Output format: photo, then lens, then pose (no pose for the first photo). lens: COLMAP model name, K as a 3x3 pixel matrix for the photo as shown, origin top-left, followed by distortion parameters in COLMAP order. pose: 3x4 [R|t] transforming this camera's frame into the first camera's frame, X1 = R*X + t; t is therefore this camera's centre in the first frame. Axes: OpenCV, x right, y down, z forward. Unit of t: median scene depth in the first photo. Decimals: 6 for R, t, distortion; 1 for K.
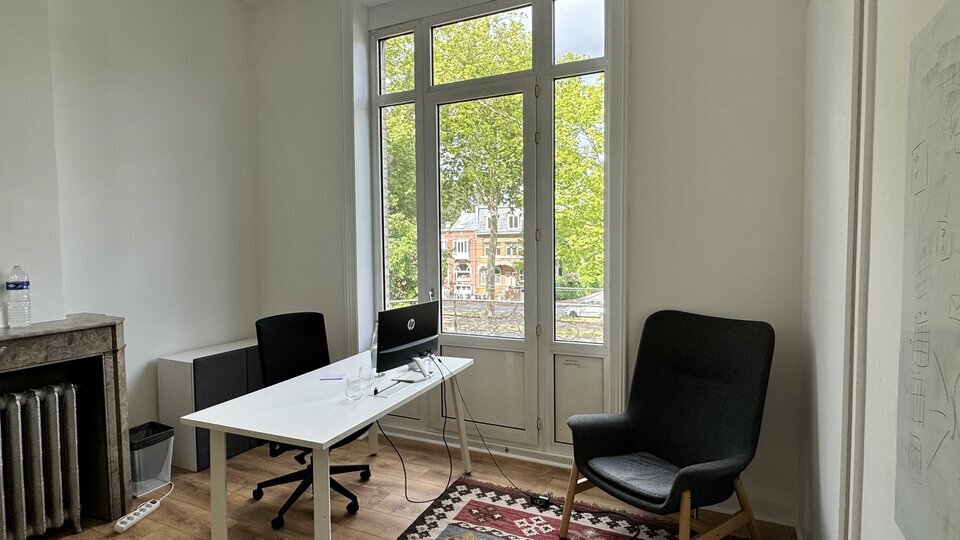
lens RADIAL K [[510.2, 0, 480.0], [0, 510.2, 270.0], [0, 0, 1]] dist [-0.002152, 0.001643]
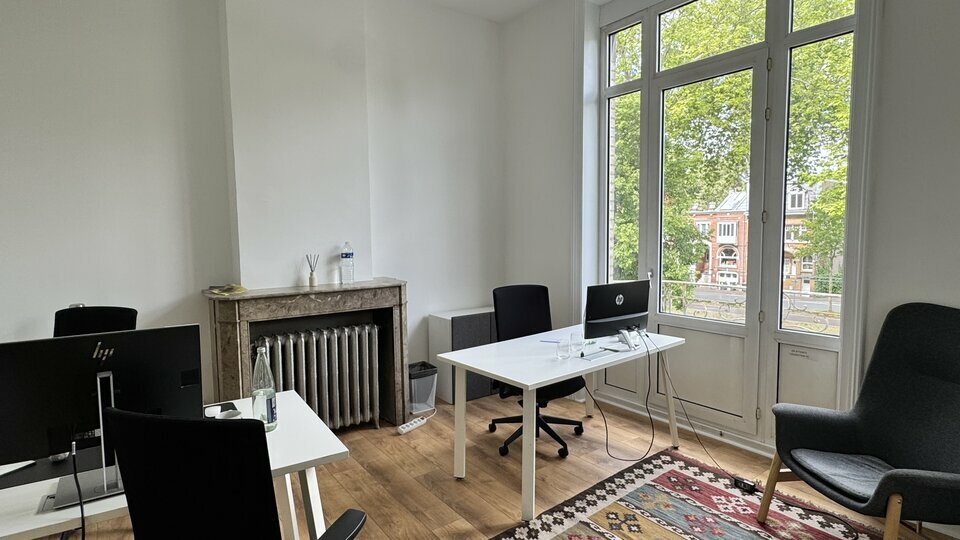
lens RADIAL K [[510.2, 0, 480.0], [0, 510.2, 270.0], [0, 0, 1]] dist [-0.002152, 0.001643]
pose [[0.882636, 0.037897, -0.468527, 0.109953], [-0.022113, 0.998989, 0.039146, 0.005871], [0.469537, -0.024191, 0.882581, -0.108073]]
